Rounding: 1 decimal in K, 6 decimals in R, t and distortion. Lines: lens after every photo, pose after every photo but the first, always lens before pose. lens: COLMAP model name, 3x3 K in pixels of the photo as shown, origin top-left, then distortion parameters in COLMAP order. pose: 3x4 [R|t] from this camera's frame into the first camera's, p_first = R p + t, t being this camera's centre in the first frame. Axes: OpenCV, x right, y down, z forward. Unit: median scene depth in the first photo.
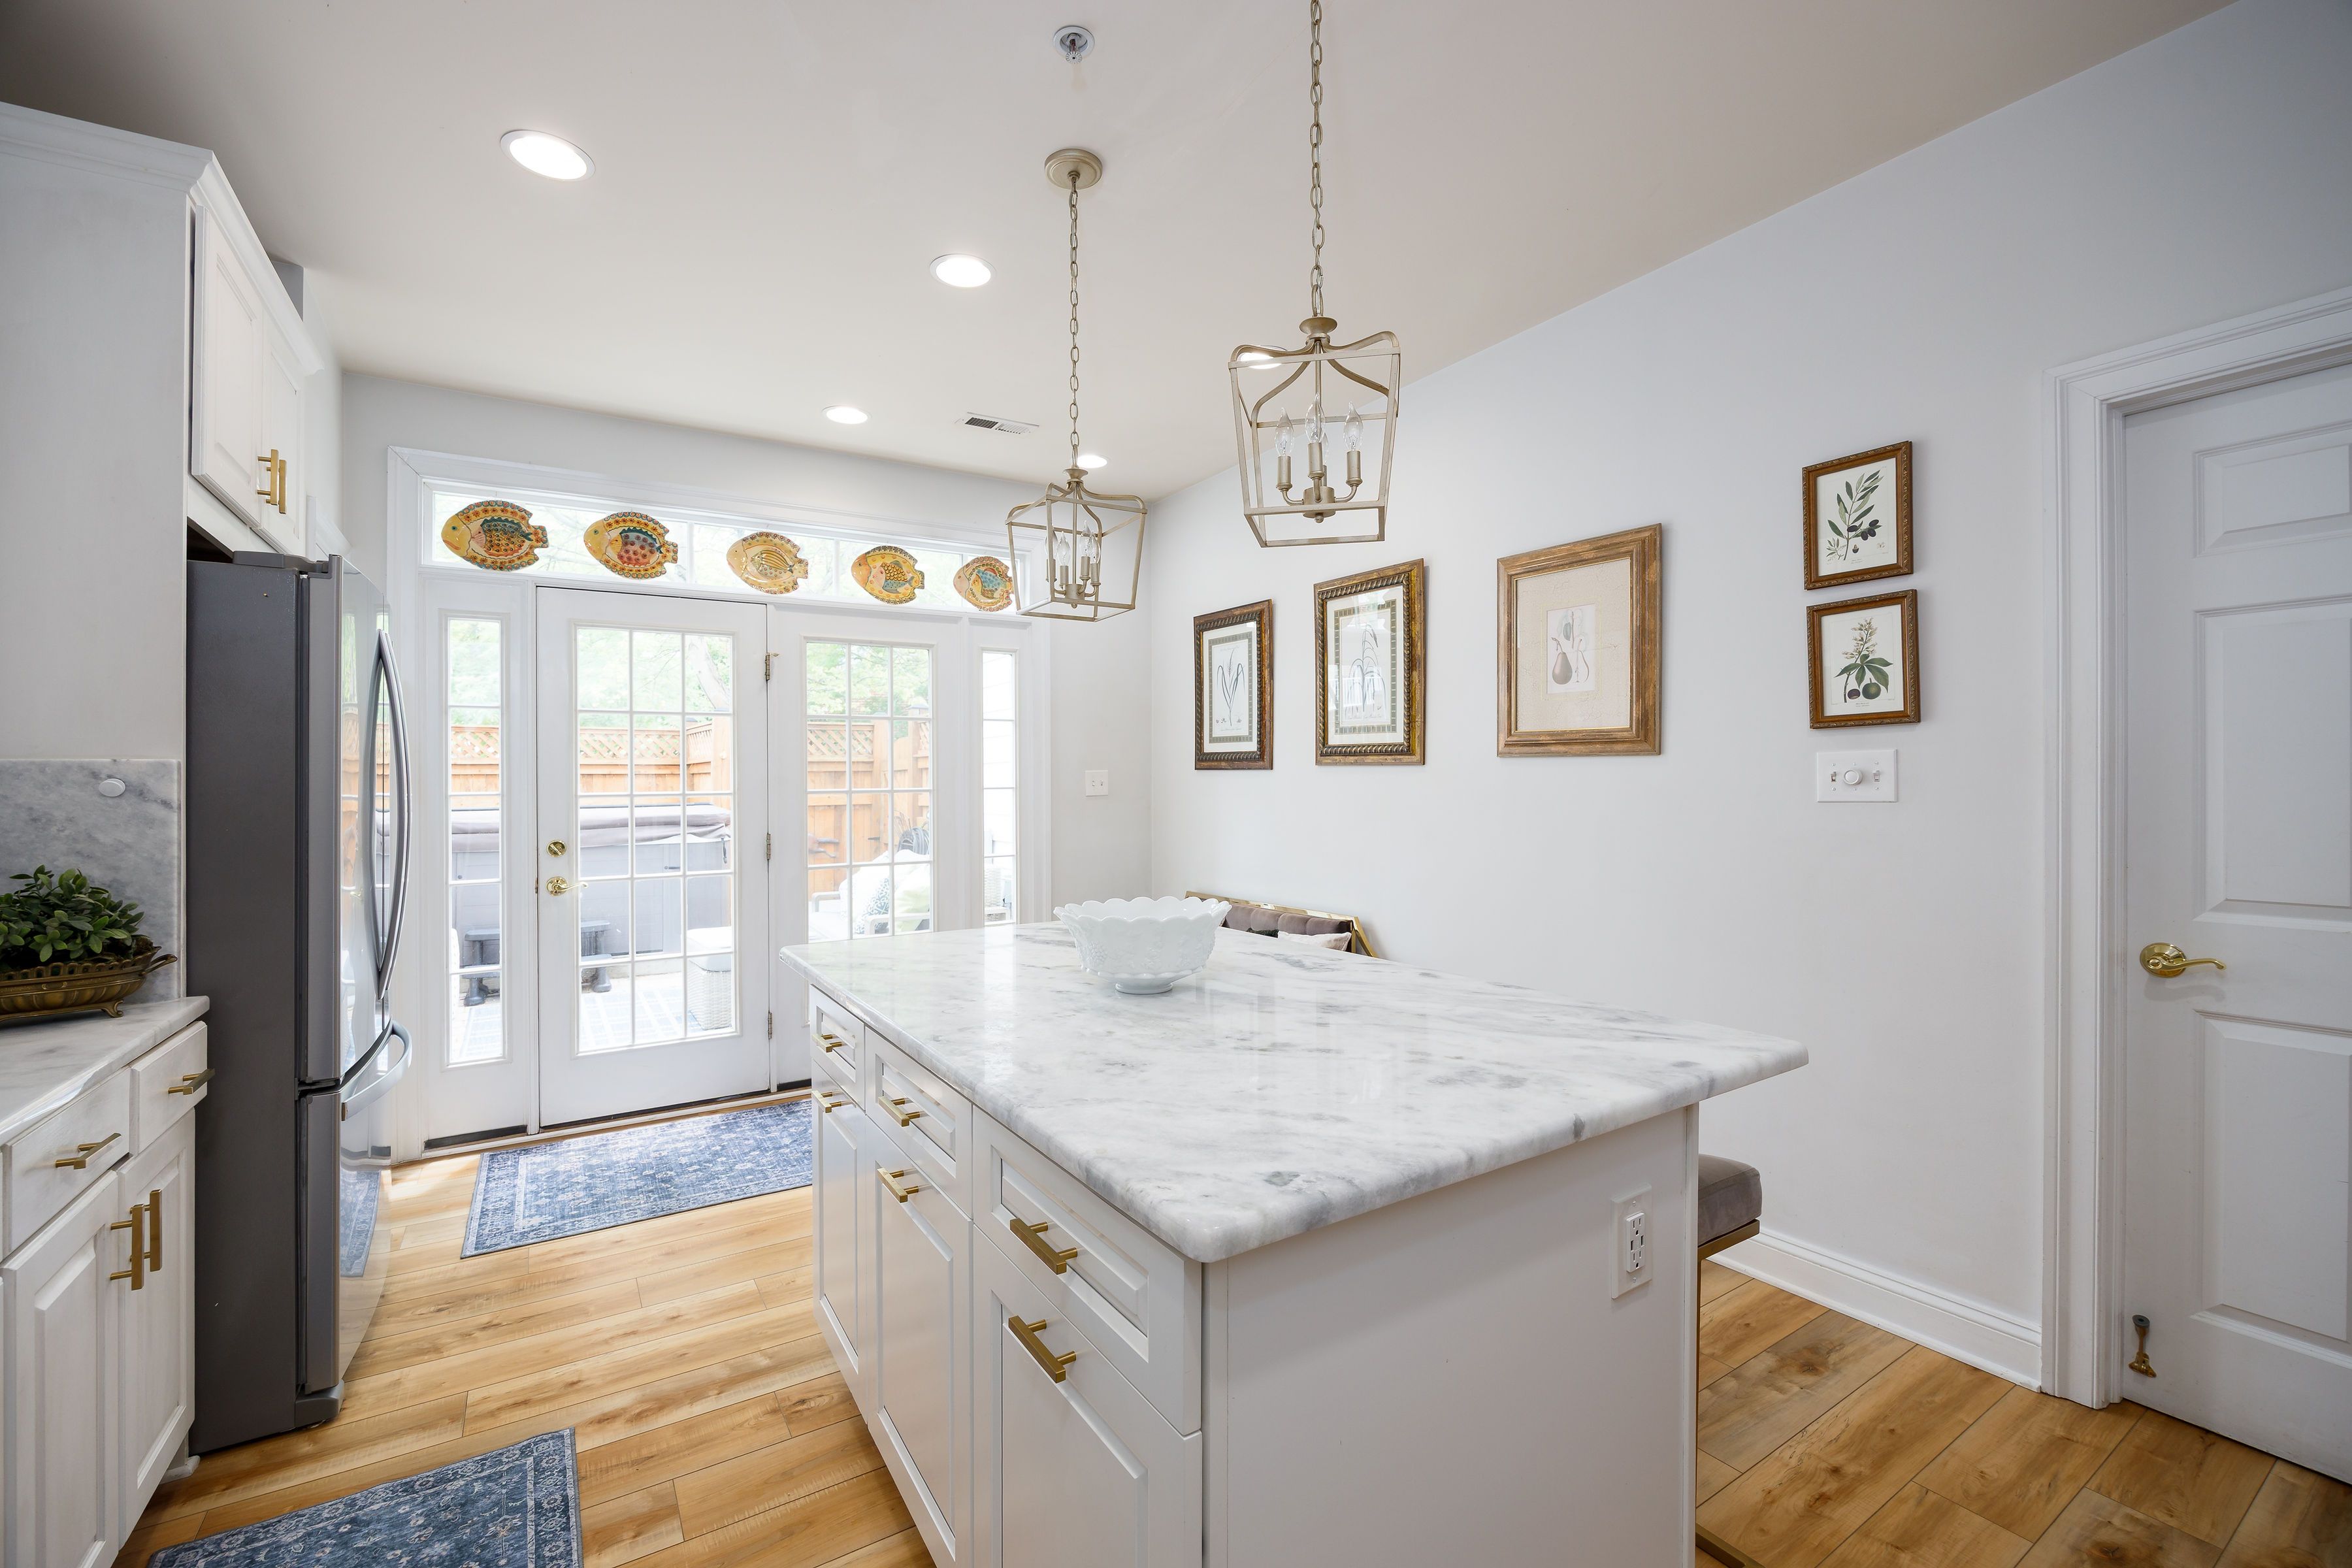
lens RADIAL K [[992.2, 0, 1179.9], [0, 992.2, 777.1], [0, 0, 1]] dist [-0.013624, -0.000335]
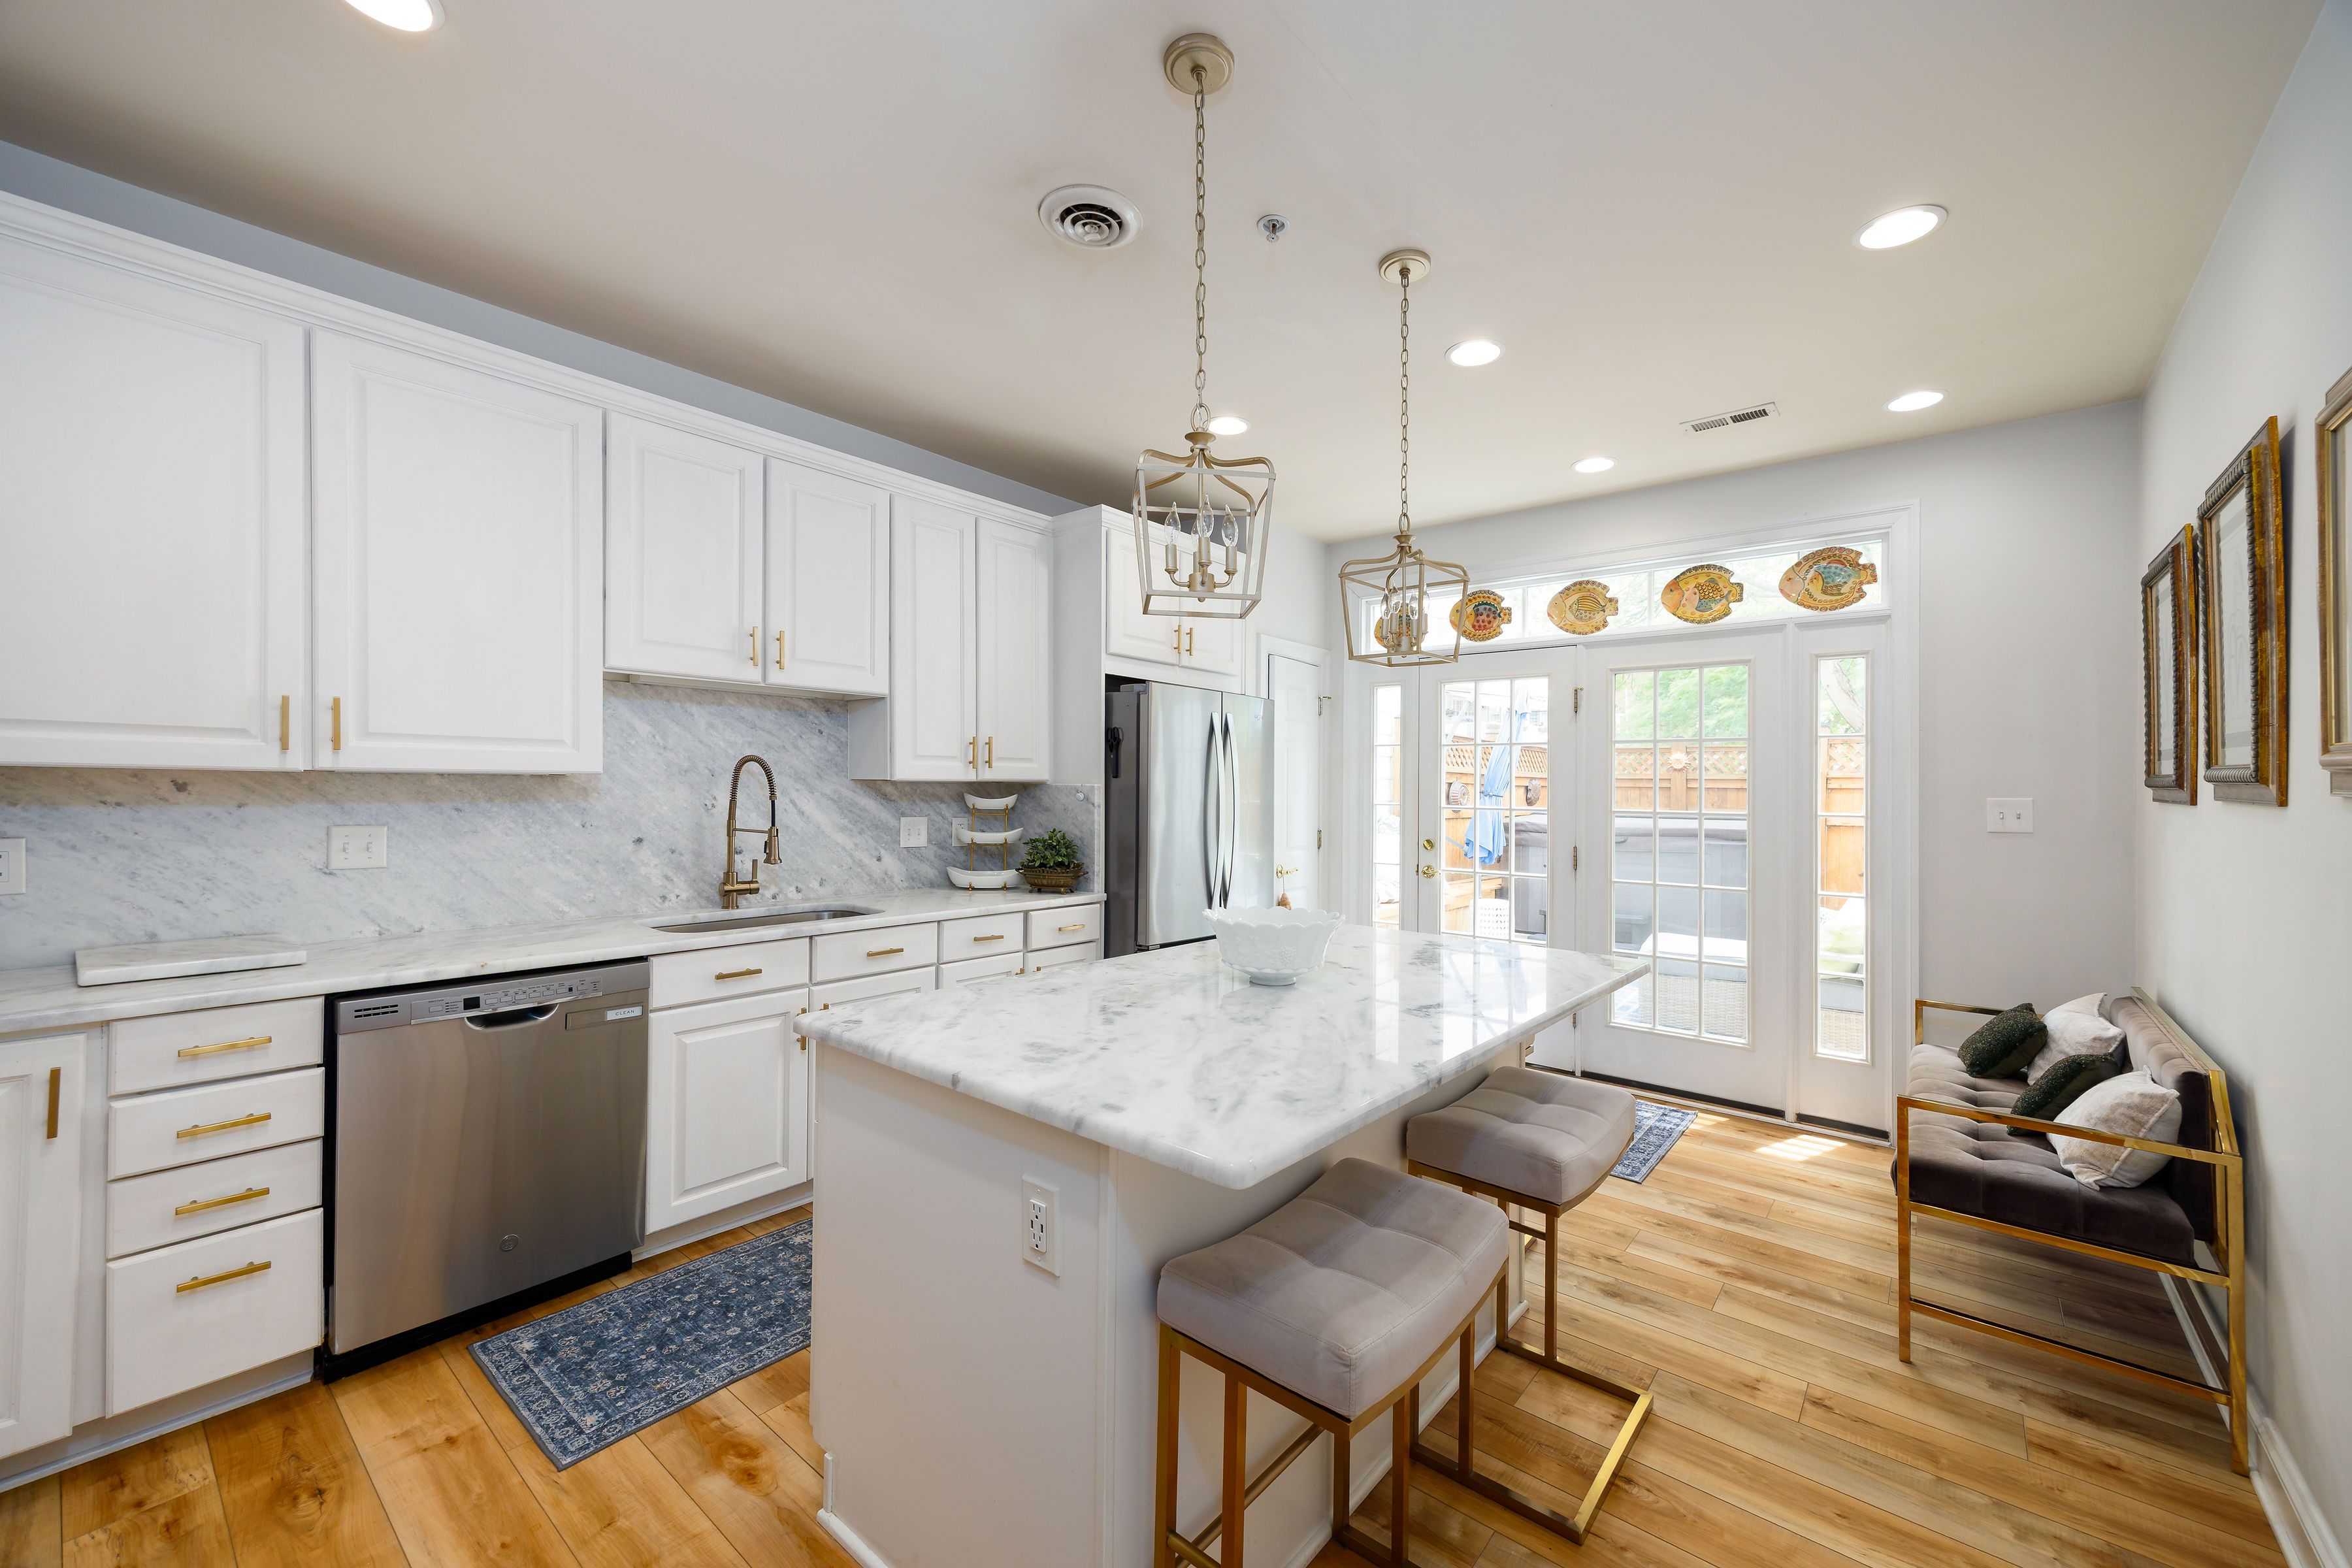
lens RADIAL K [[925.5, 0, 1178.6], [0, 925.5, 778.0], [0, 0, 1]] dist [0.002761, -0.001058]
pose [[0.300676, 0.004514, -0.953716, 0.457330], [-0.012942, 0.999916, 0.000653, -0.016513], [0.953639, 0.012147, 0.300709, 0.244273]]
